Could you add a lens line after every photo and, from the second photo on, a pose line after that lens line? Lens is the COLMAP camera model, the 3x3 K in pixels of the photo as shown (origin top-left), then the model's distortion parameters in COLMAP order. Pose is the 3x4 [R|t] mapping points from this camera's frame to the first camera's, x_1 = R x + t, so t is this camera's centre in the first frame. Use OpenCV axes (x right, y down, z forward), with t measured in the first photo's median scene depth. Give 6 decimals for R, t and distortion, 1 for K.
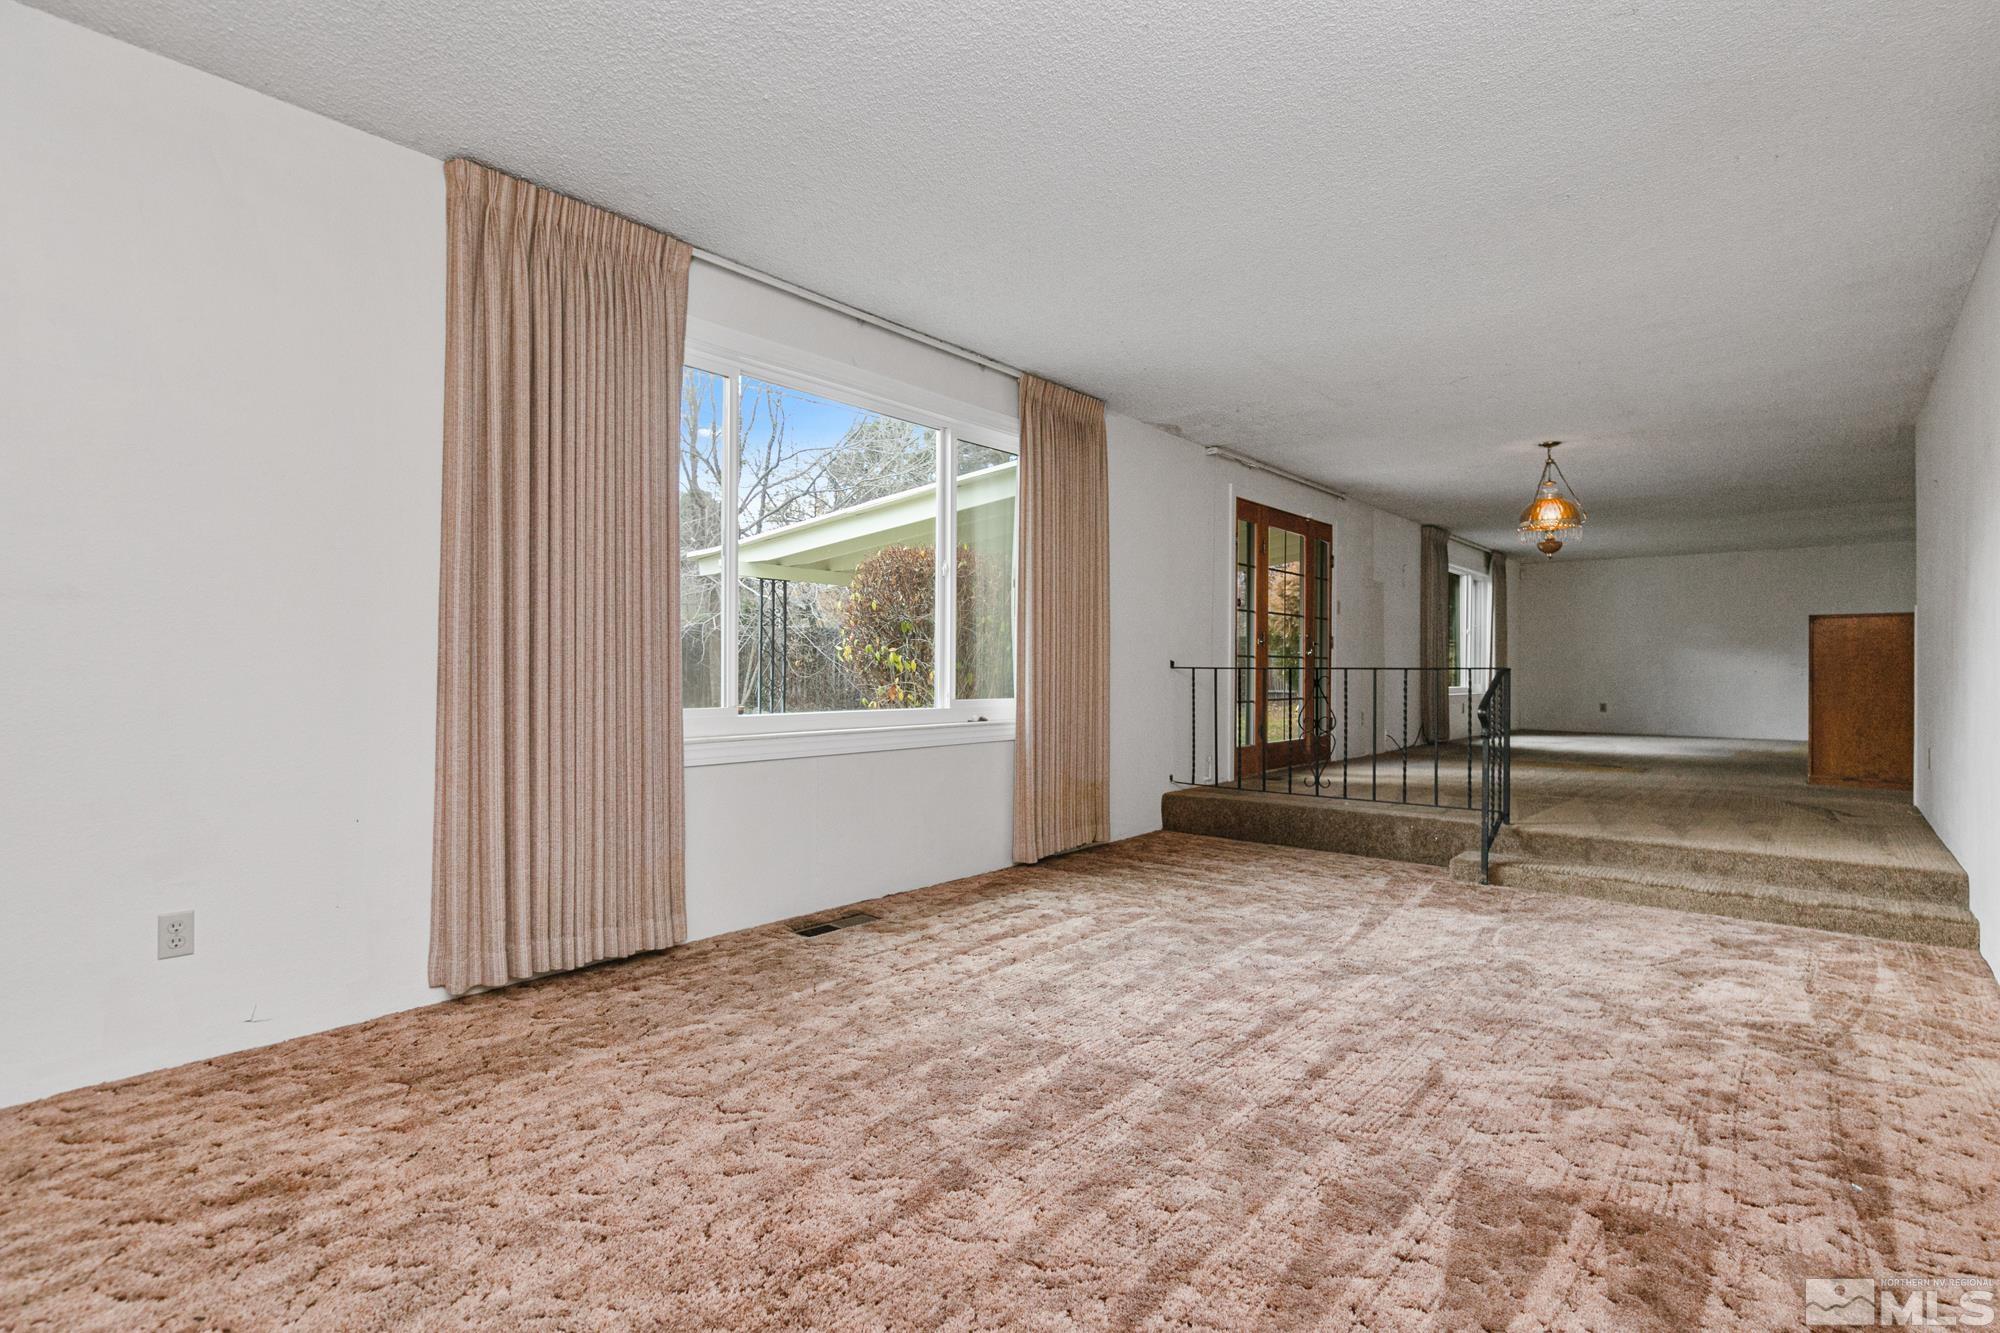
lens RADIAL K [[986.0, 0, 1014.8], [0, 986.0, 663.4], [0, 0, 1]] dist [0.002604, -0.000953]
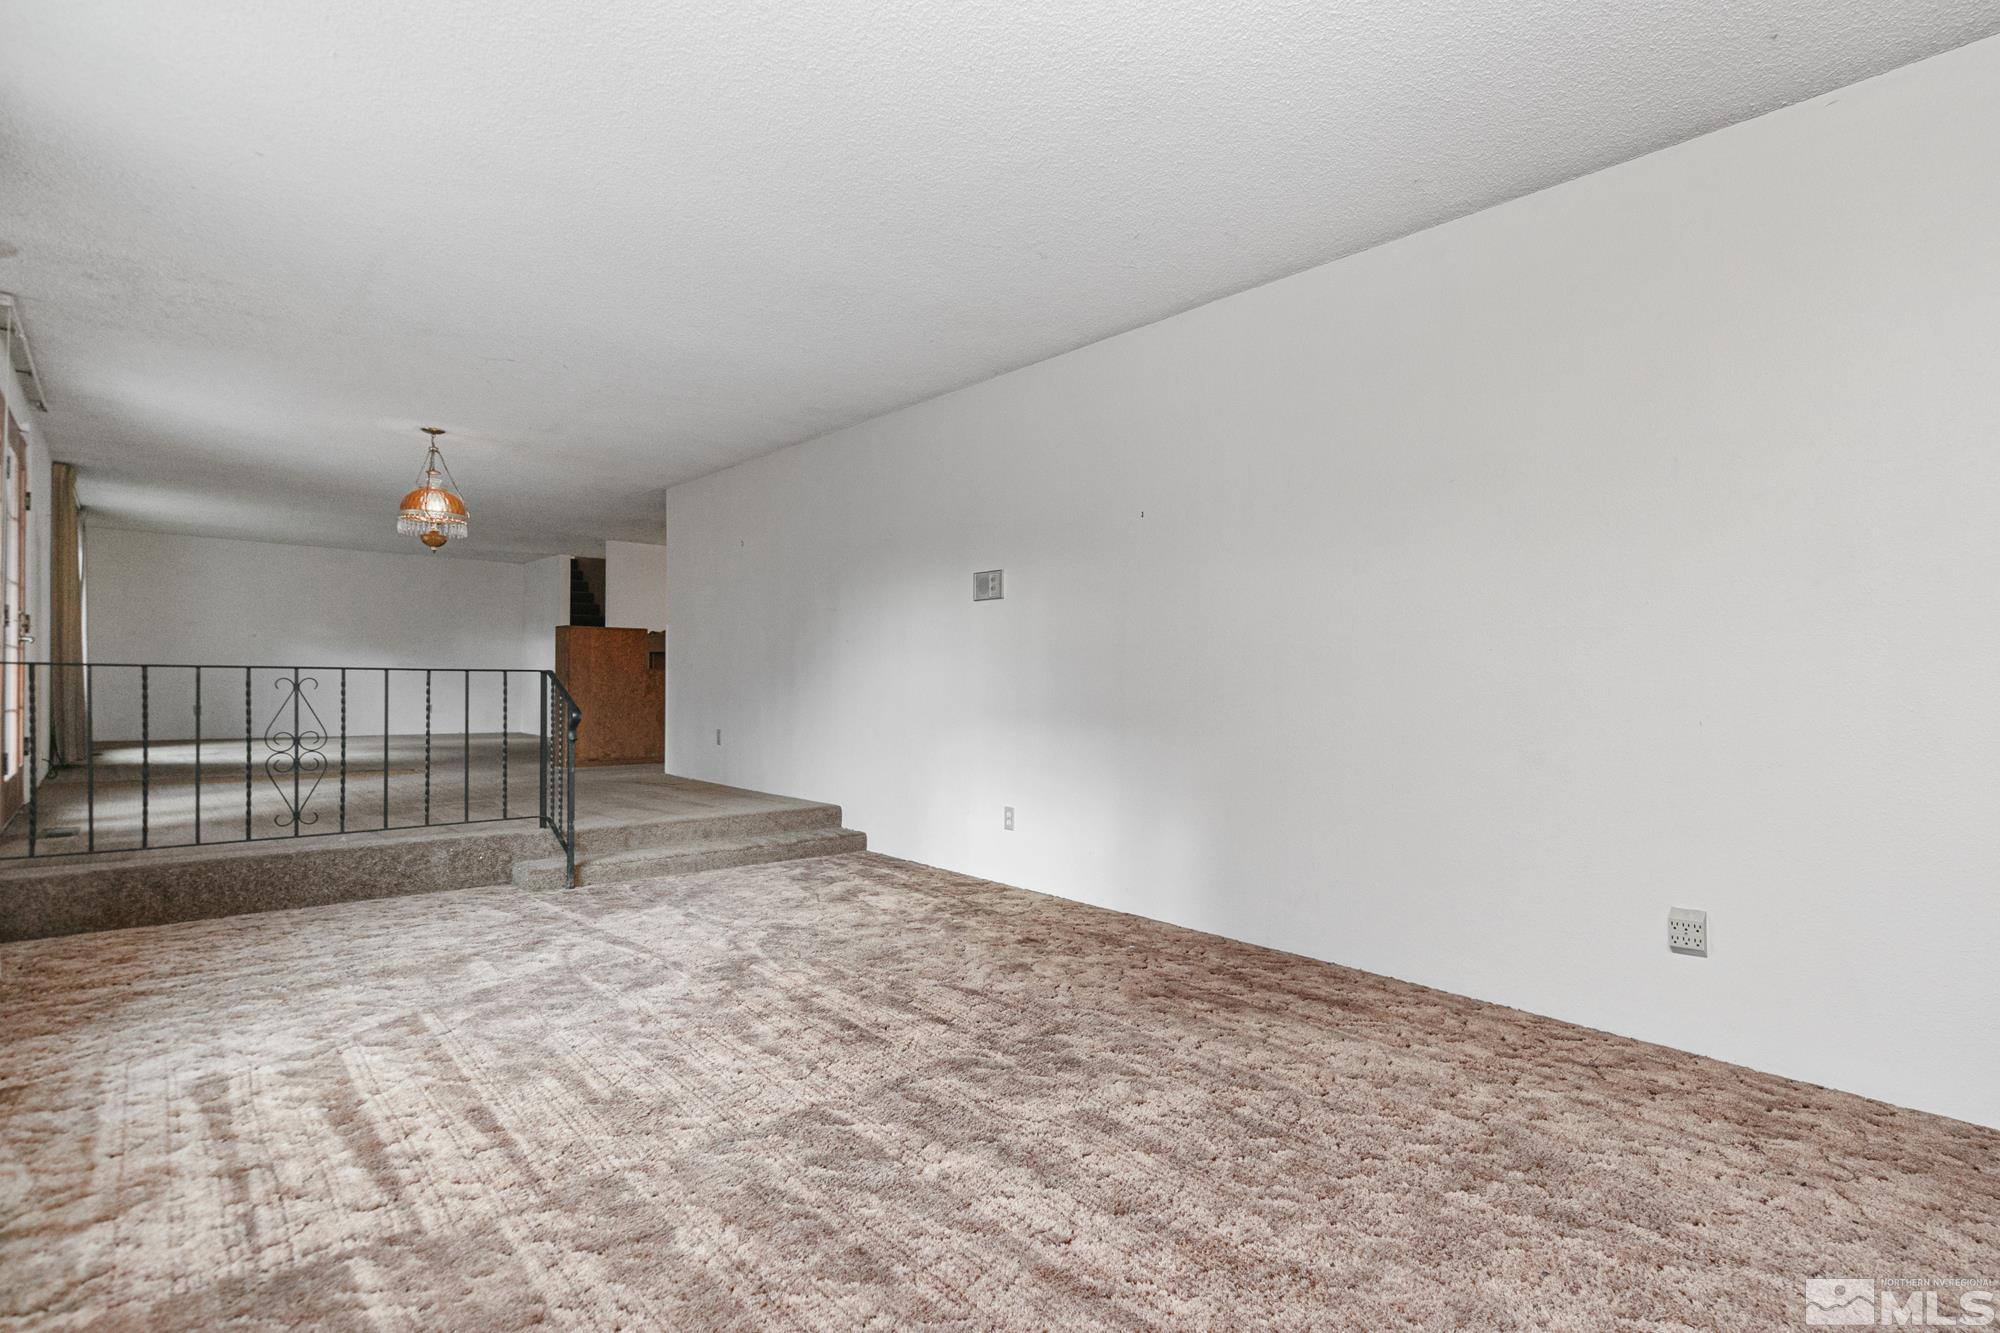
lens RADIAL K [[1052.7, 0, 1013.6], [0, 1052.7, 671.6], [0, 0, 1]] dist [0.002589, 0.000836]
pose [[0.094444, 0.002863, 0.995526, -0.728362], [-0.018702, 0.999824, -0.001101, -0.002296], [-0.995355, -0.018515, 0.094481, 0.619331]]
